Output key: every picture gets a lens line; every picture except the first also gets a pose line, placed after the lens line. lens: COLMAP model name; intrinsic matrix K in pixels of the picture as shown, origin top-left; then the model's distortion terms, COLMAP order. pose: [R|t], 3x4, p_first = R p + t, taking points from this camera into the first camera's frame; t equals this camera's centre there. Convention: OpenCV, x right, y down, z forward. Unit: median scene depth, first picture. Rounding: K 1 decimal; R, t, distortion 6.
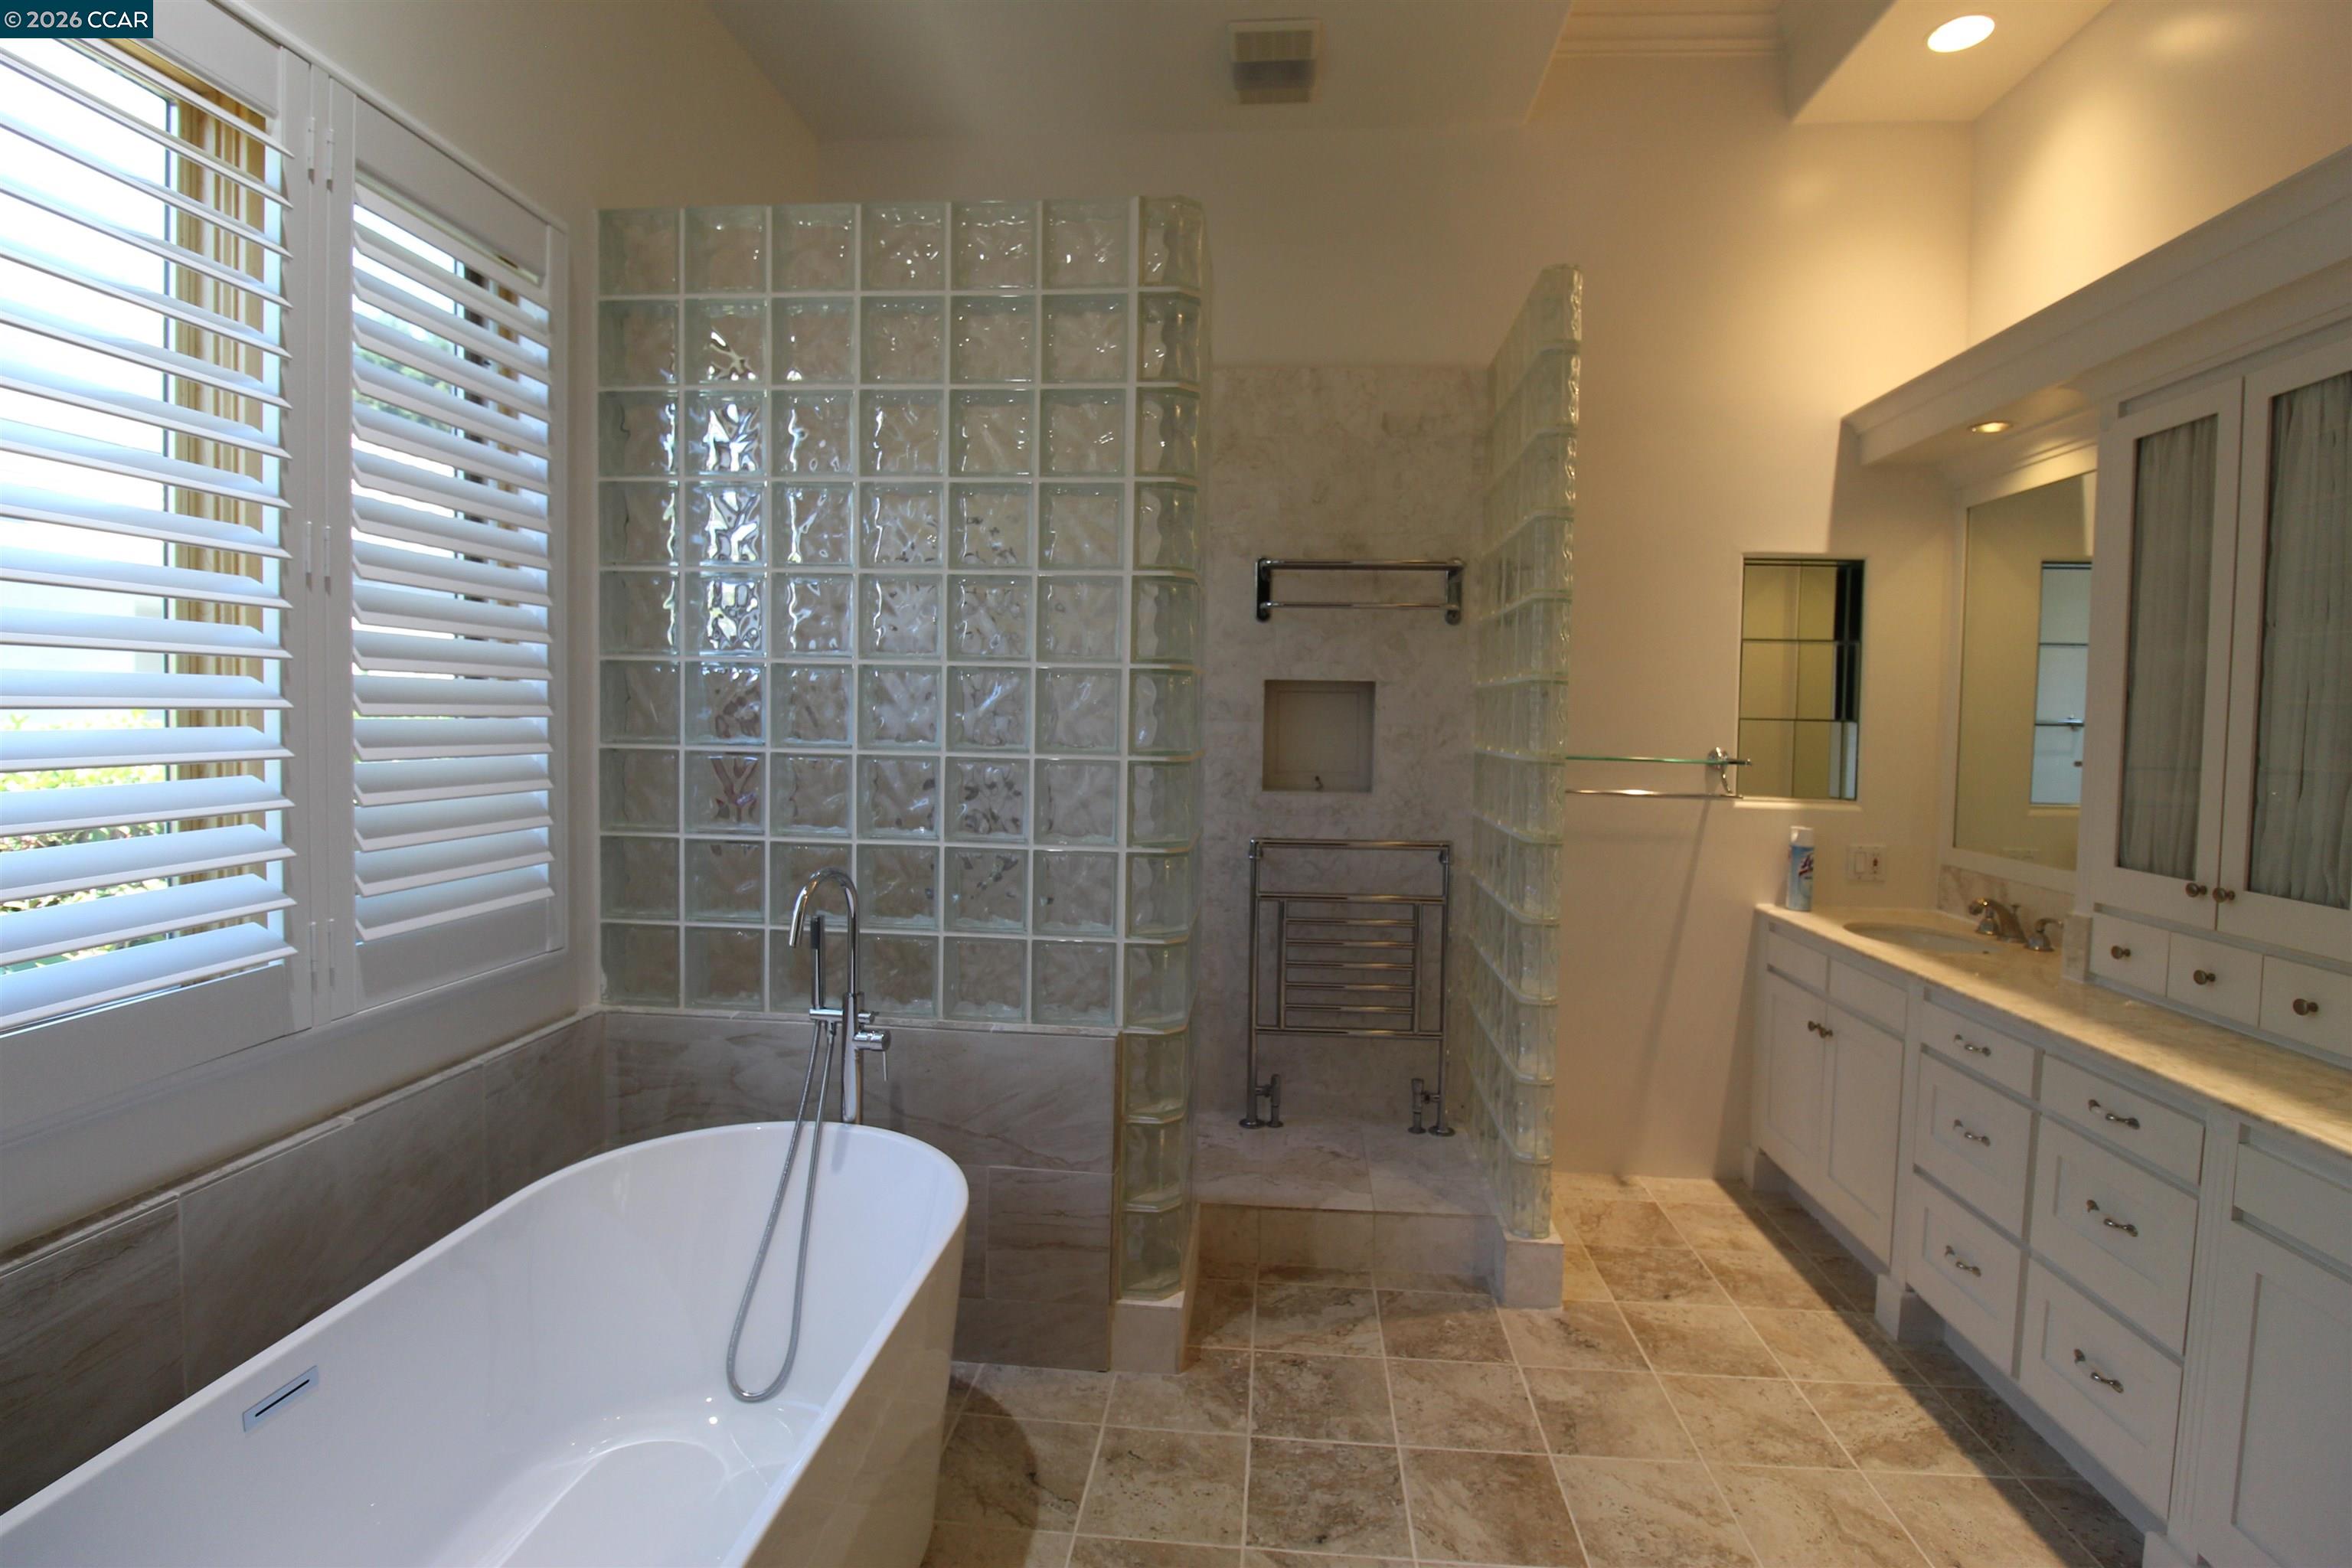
lens RADIAL K [[1088.8, 0, 1198.5], [0, 1088.8, 755.3], [0, 0, 1]] dist [-0.001472, -0.012822]
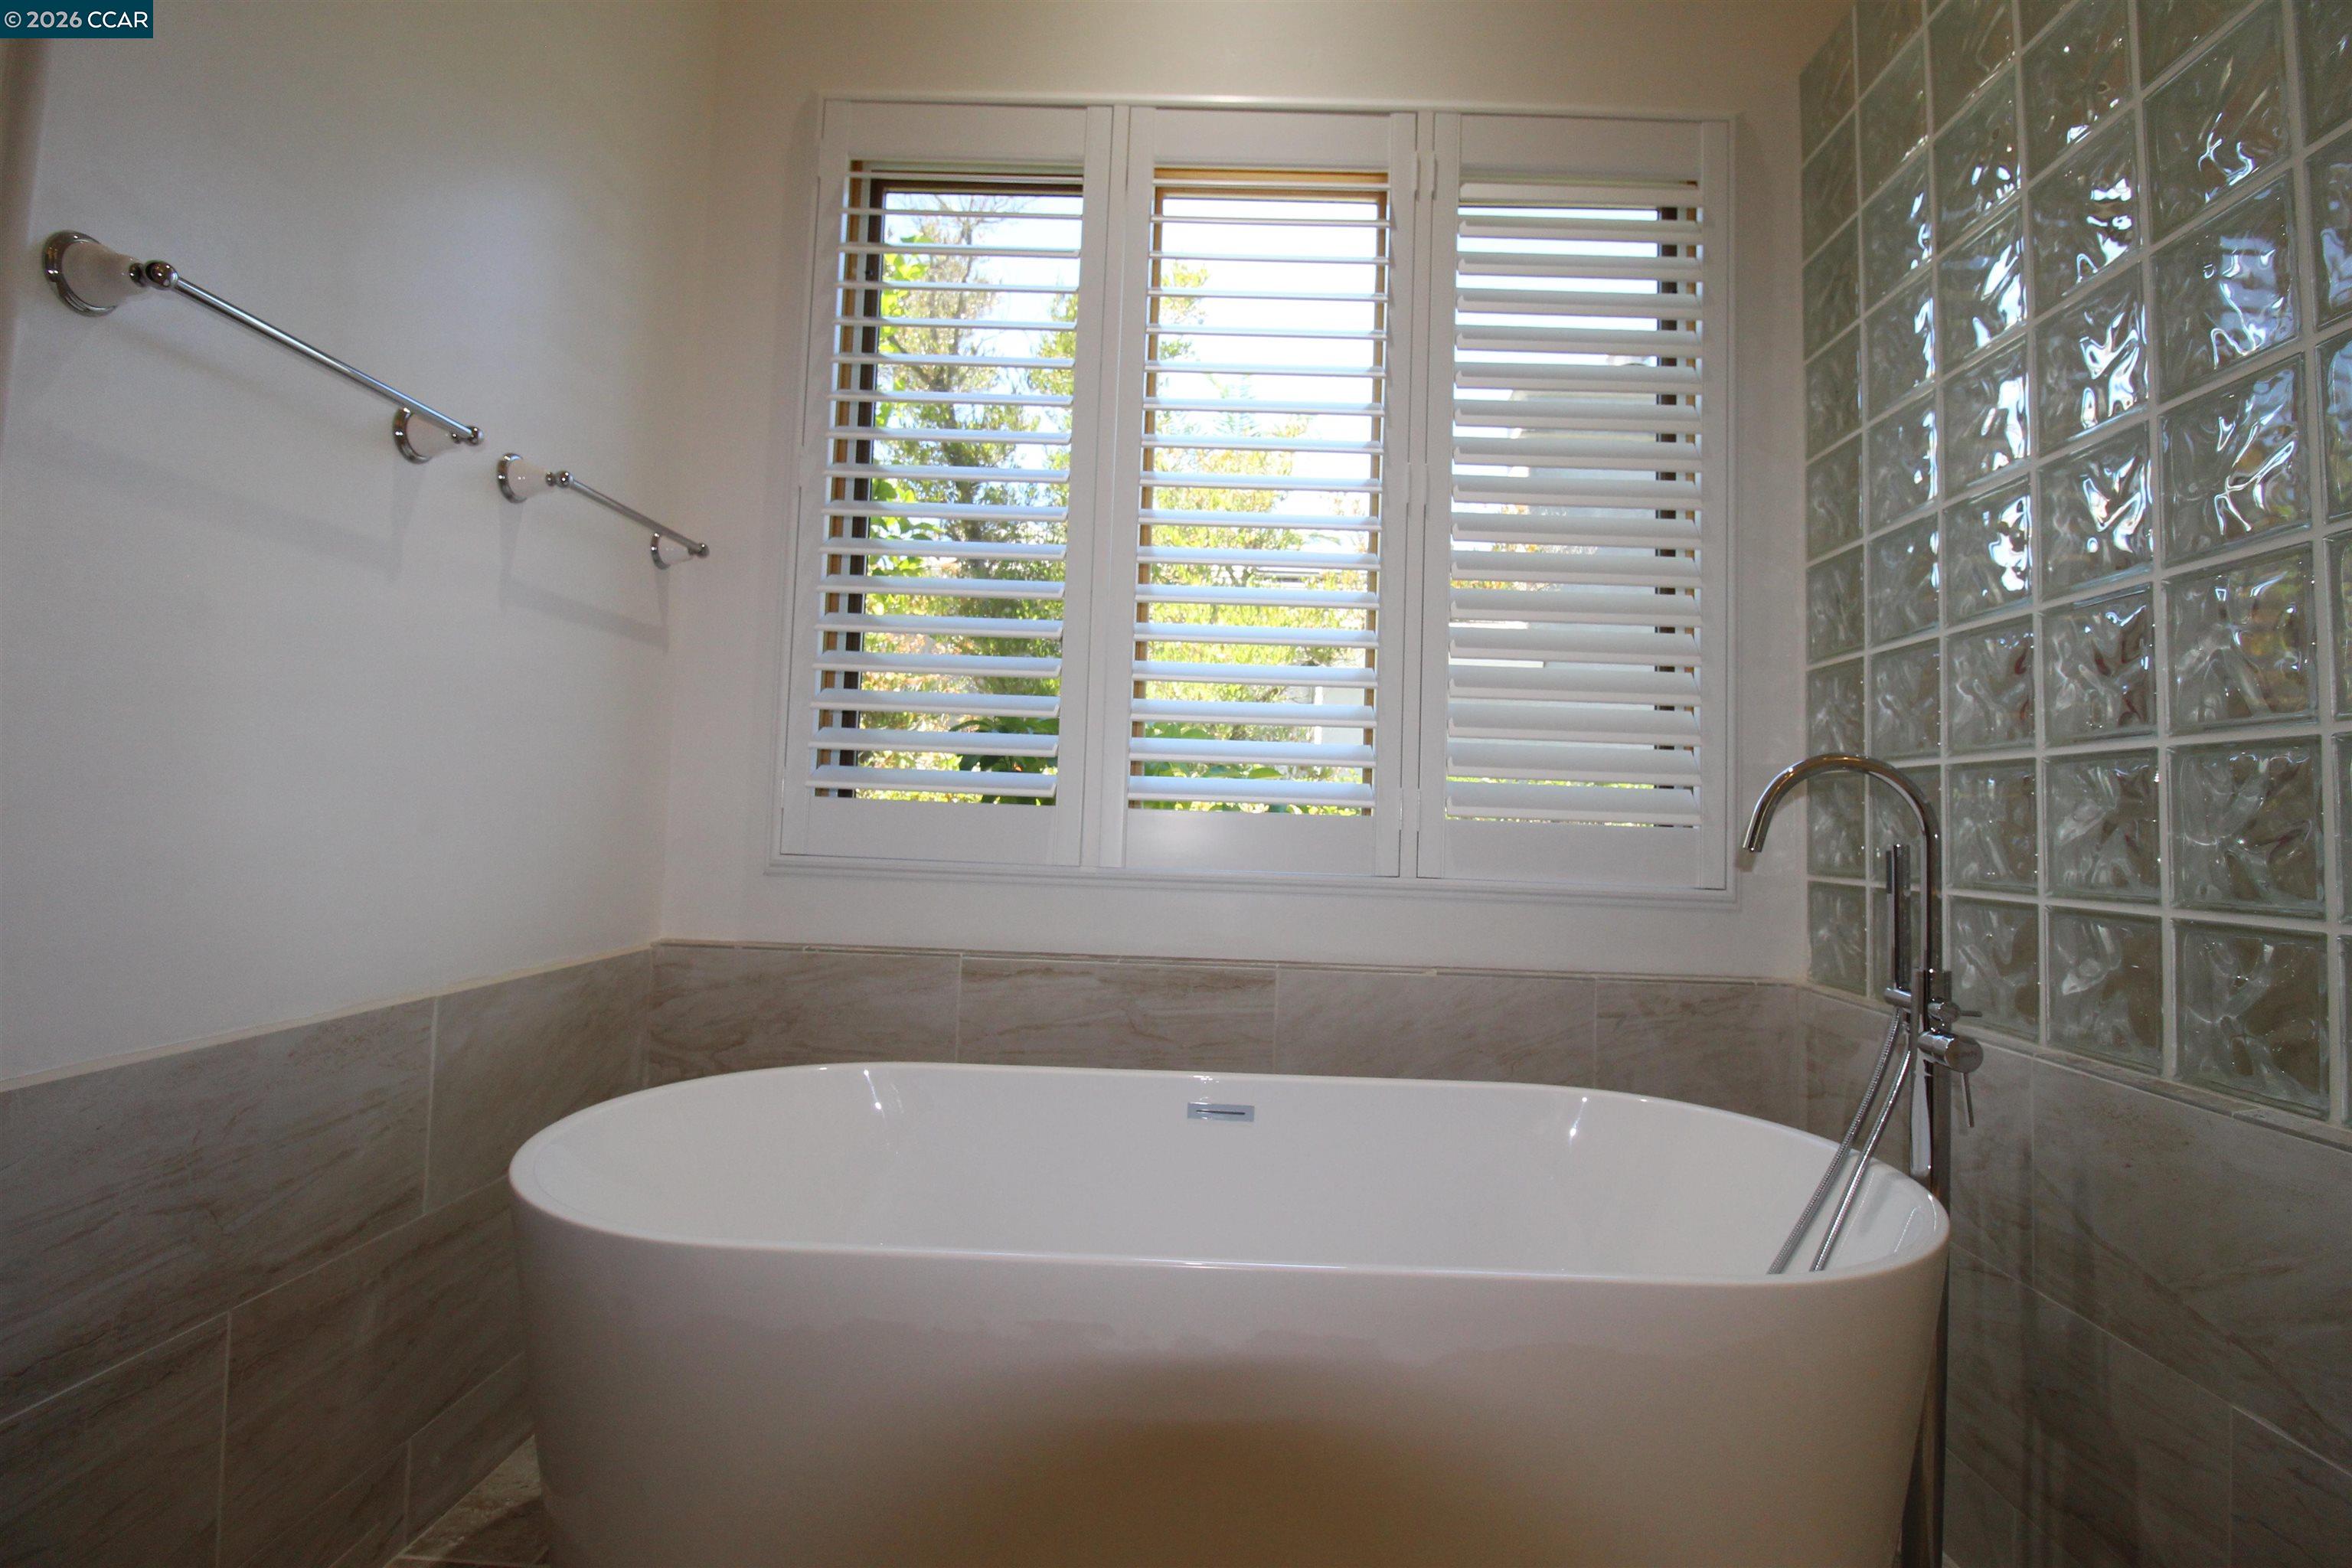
lens RADIAL K [[1088.8, 0, 1198.5], [0, 1088.8, 755.3], [0, 0, 1]] dist [-0.001472, -0.012822]
pose [[0.055434, -0.079489, -0.995293, 0.285284], [-0.072046, 0.993909, -0.083391, 0.180105], [0.995860, 0.076329, 0.049369, 0.546127]]
